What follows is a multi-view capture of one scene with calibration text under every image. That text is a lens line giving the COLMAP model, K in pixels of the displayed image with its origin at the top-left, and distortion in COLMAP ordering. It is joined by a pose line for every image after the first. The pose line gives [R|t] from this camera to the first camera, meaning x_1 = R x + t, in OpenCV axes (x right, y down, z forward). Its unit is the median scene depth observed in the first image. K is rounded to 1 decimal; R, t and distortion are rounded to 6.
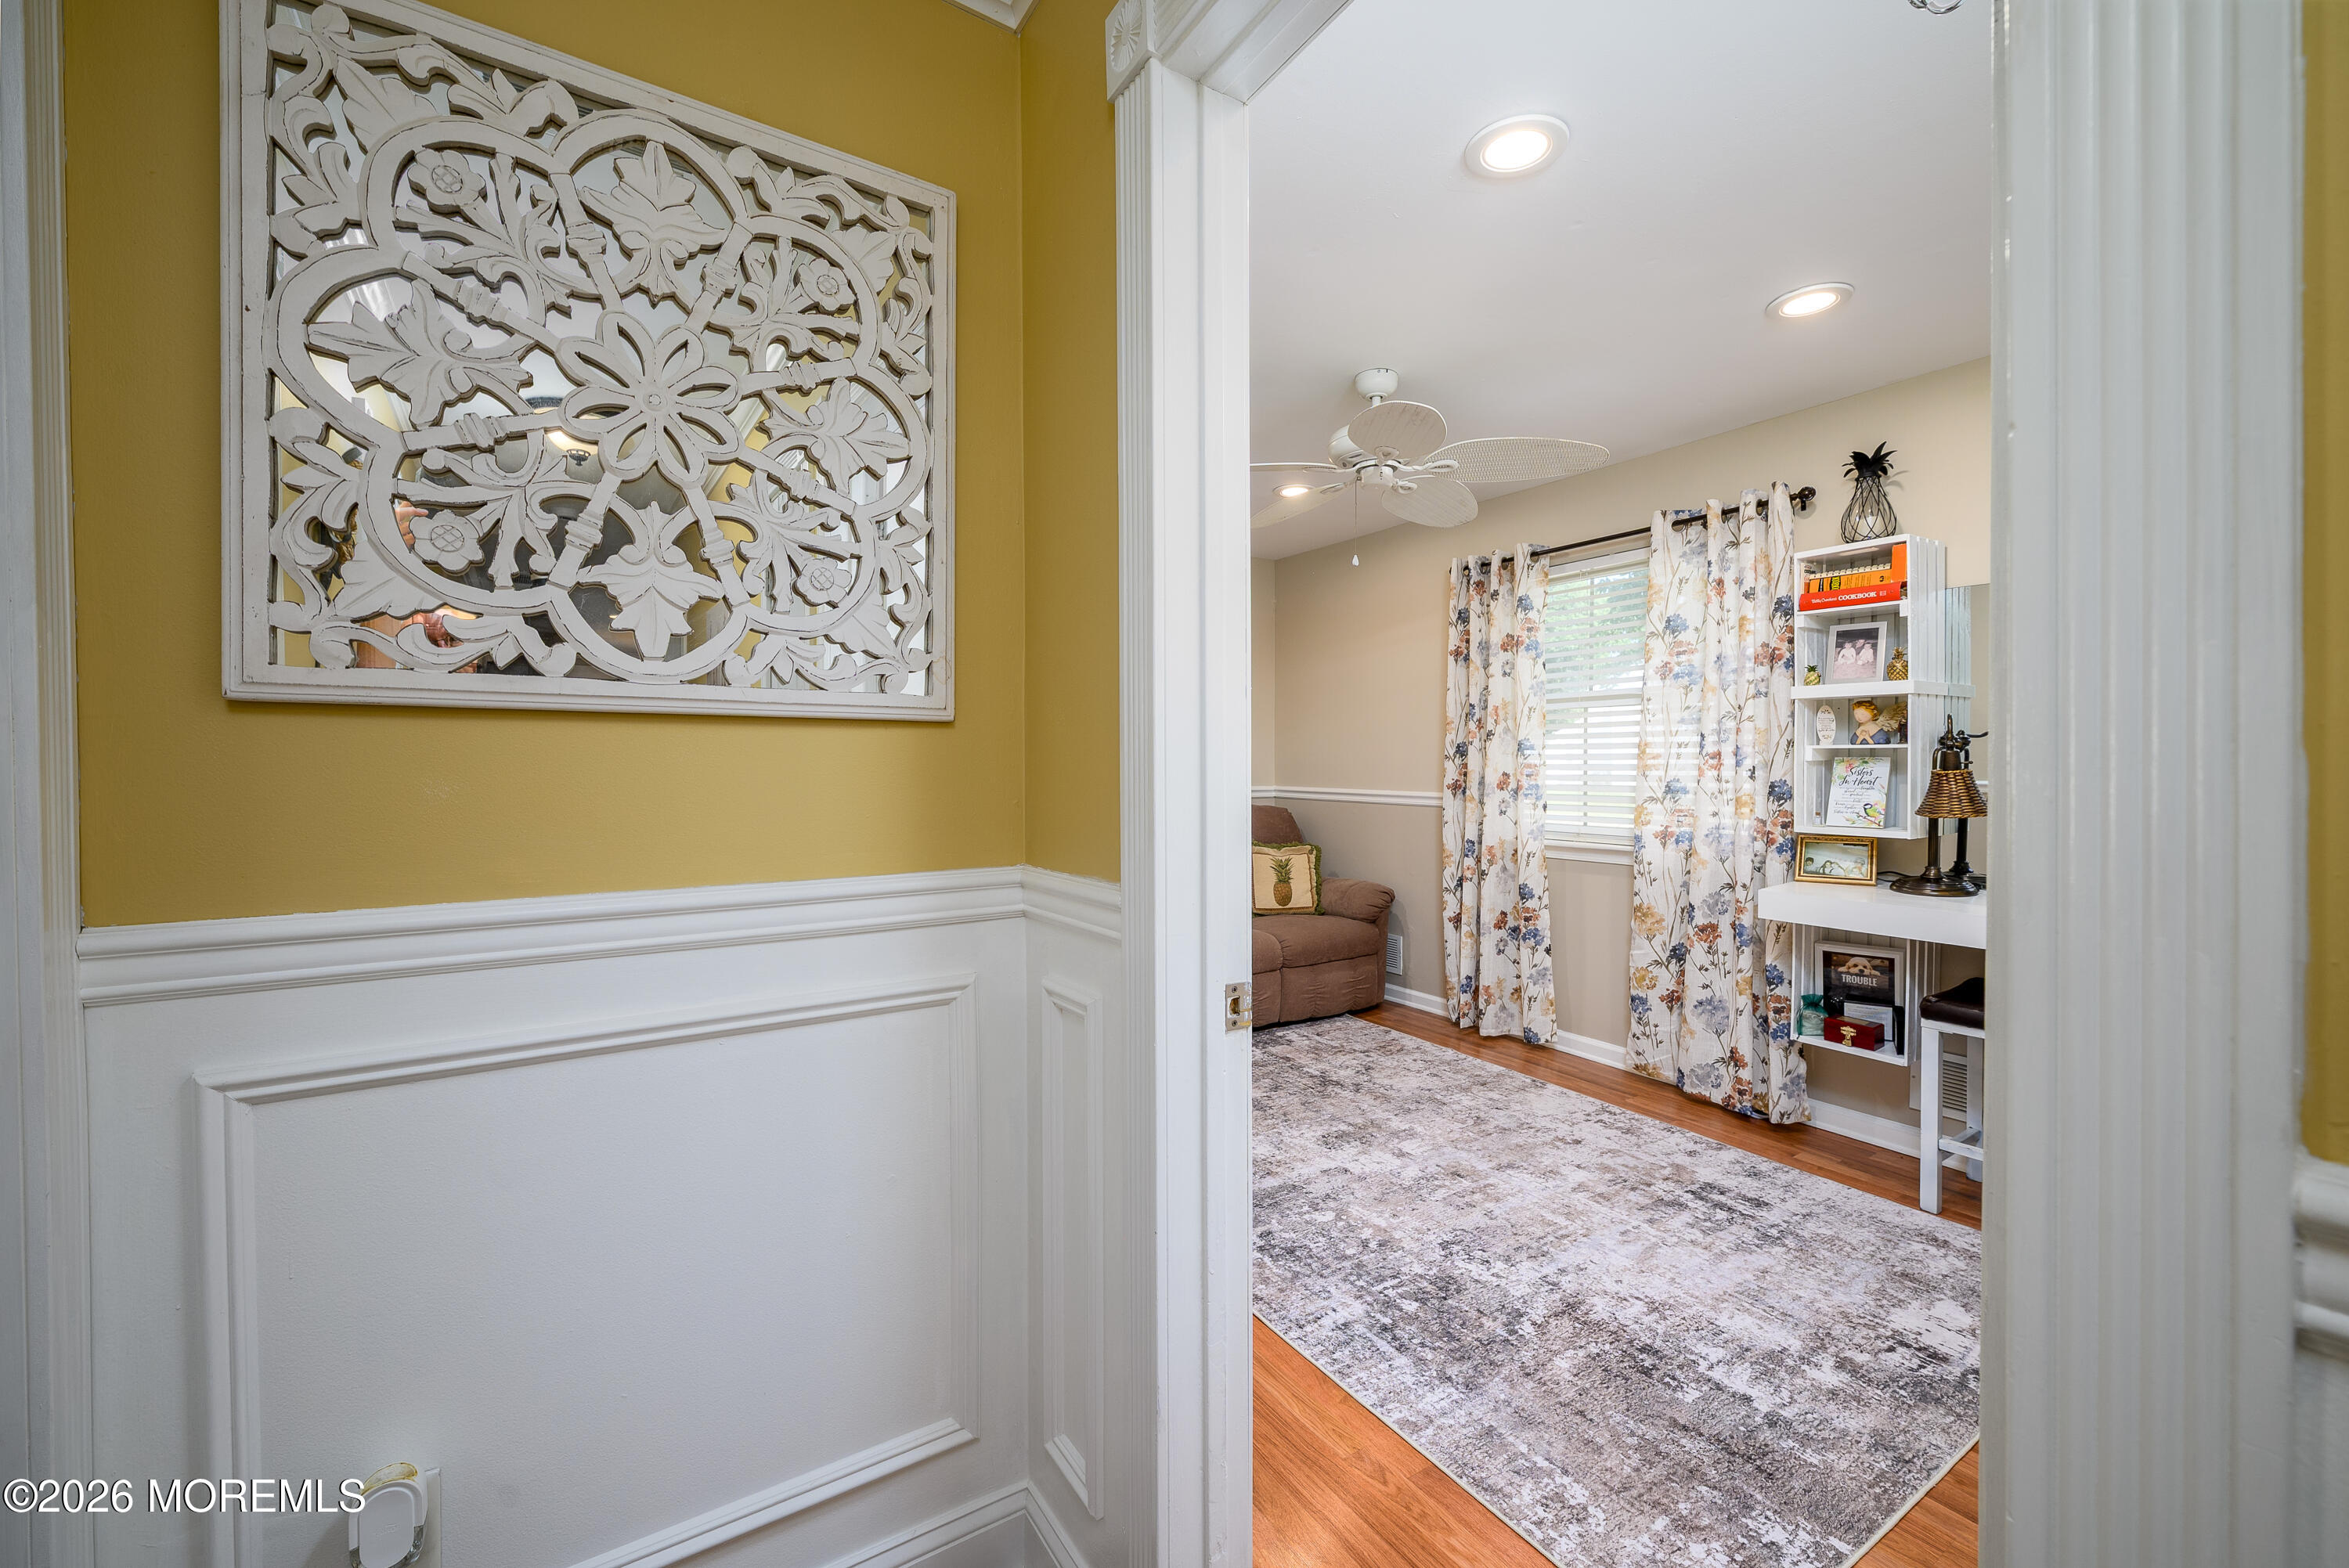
lens RADIAL K [[956.5, 0, 1167.9], [0, 956.5, 771.6], [0, 0, 1]] dist [-0.000061, 0.000099]
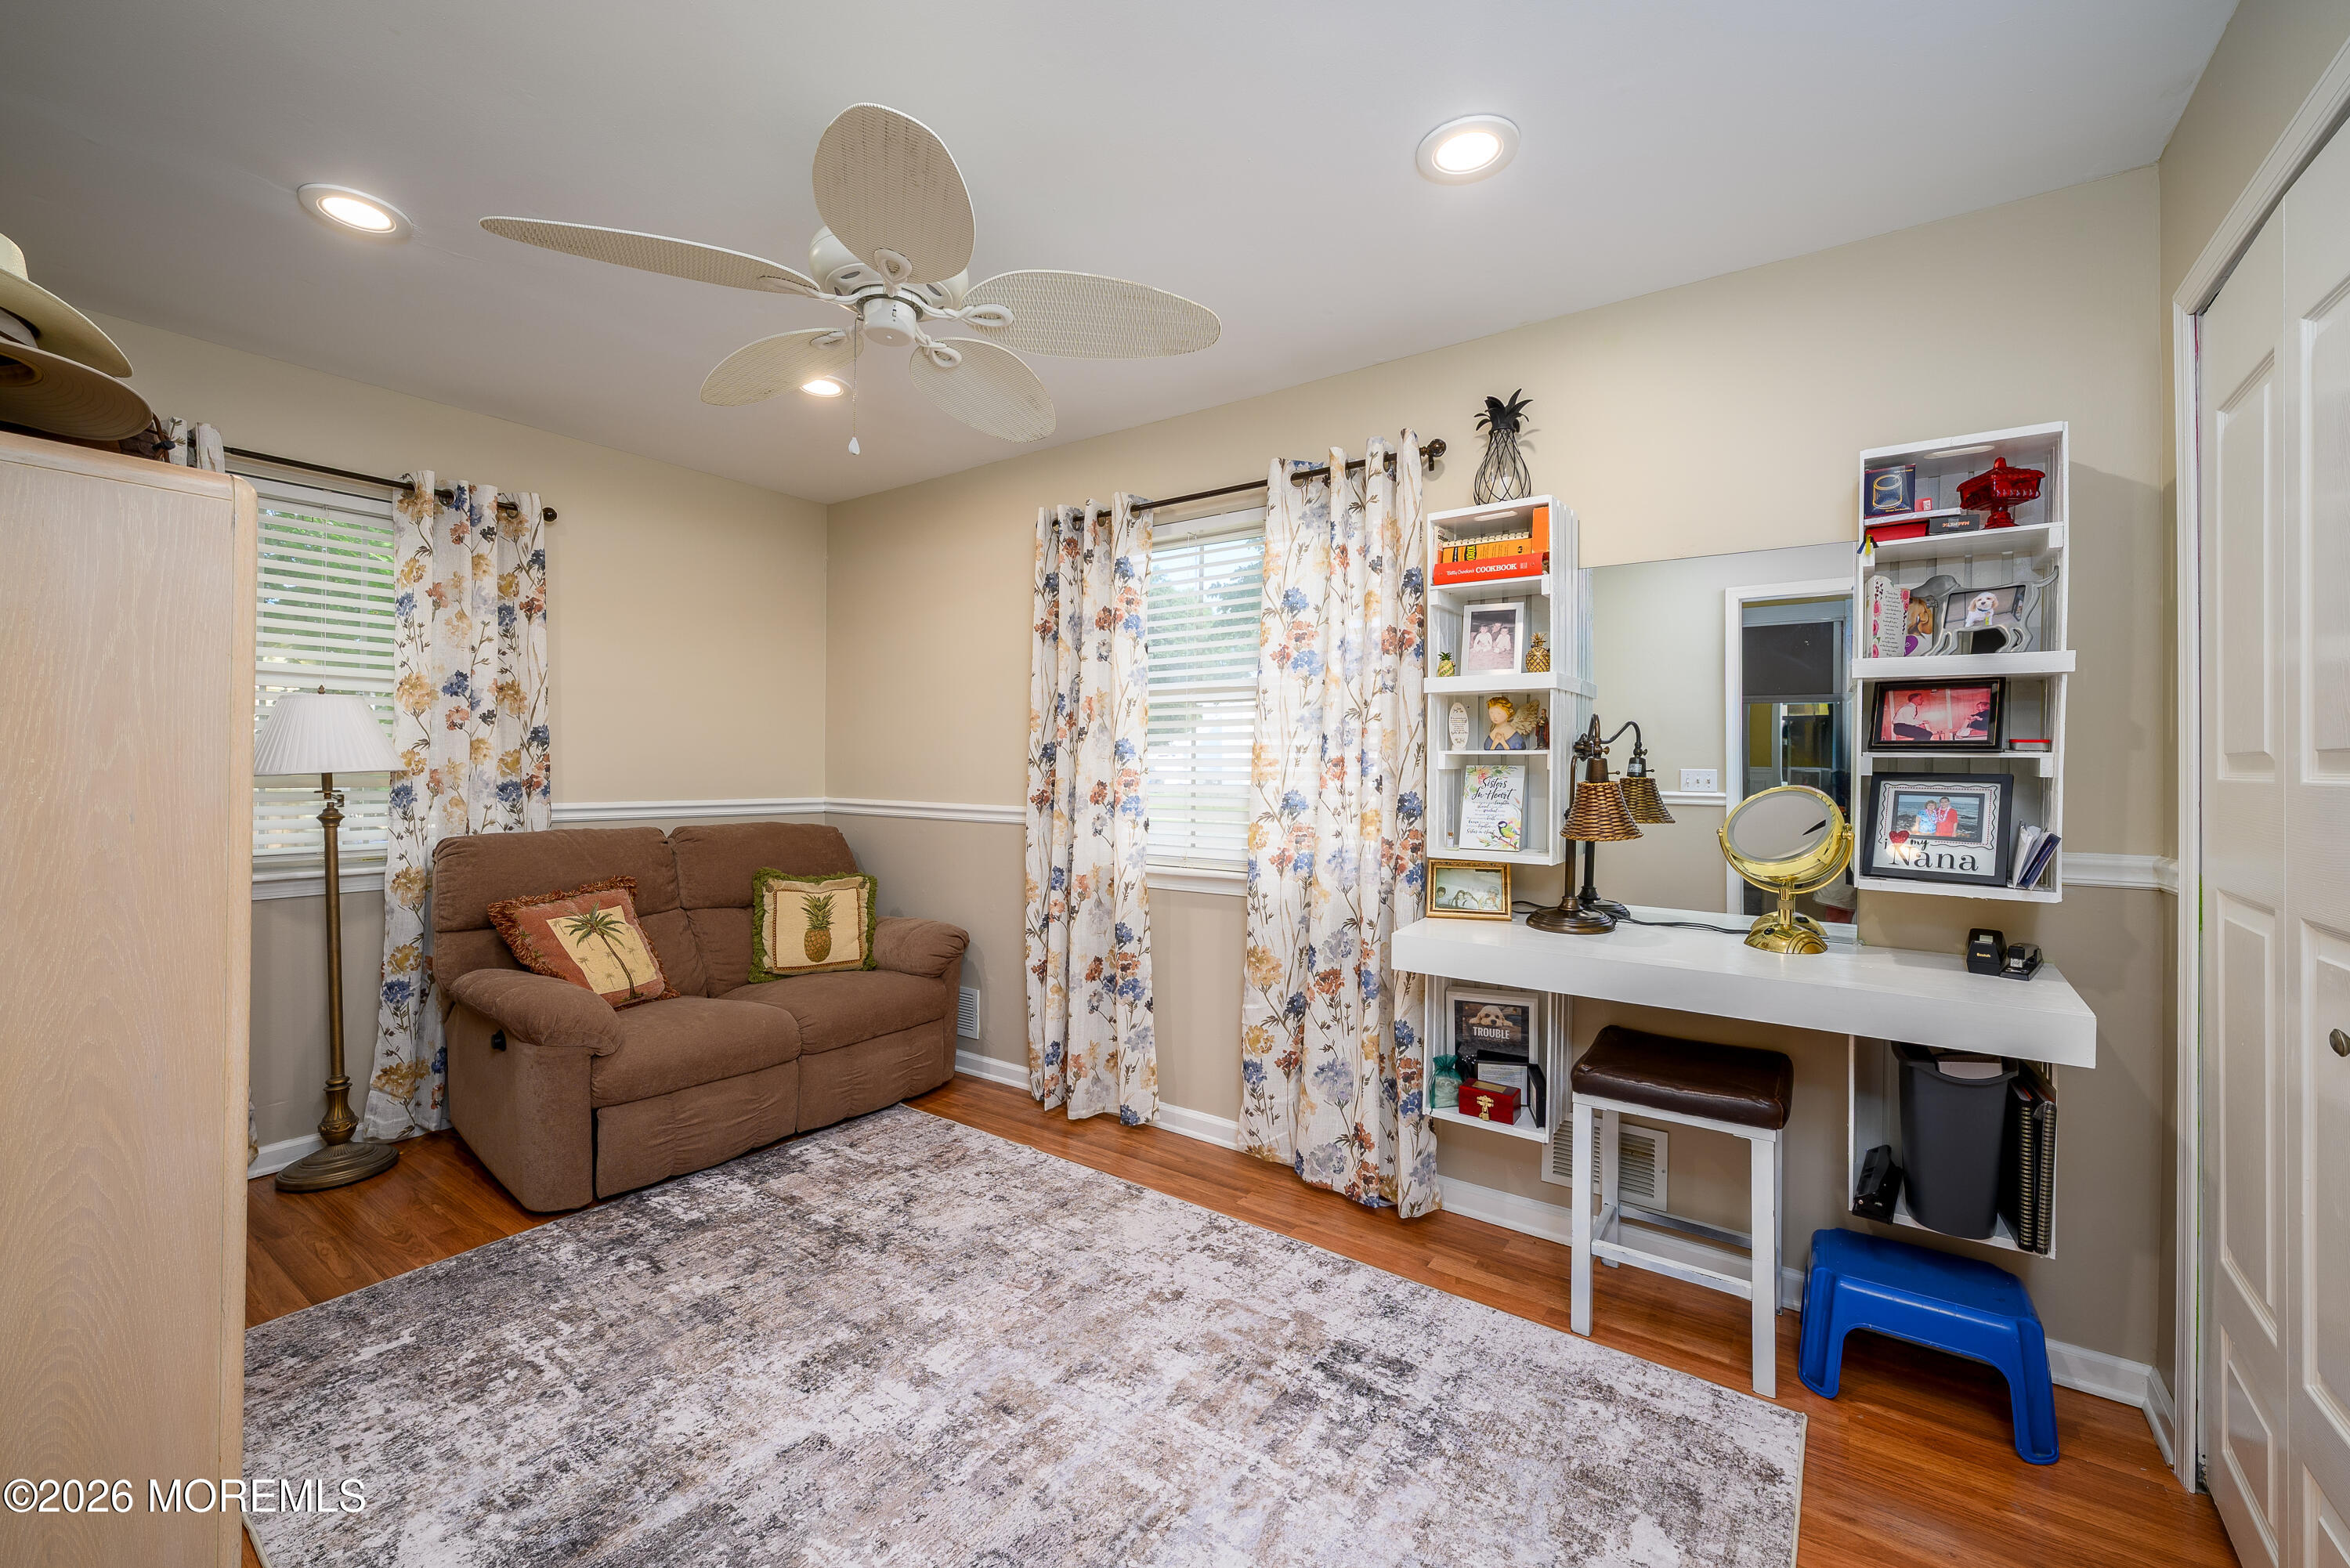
lens RADIAL K [[957.0, 0, 1176.7], [0, 957.0, 778.6], [0, 0, 1]] dist [-0.000061, 0.000099]
pose [[0.926004, 0.002143, 0.377508, 0.140099], [-0.002968, 0.999994, 0.001604, -0.003930], [-0.377502, -0.002605, 0.926005, 0.303437]]
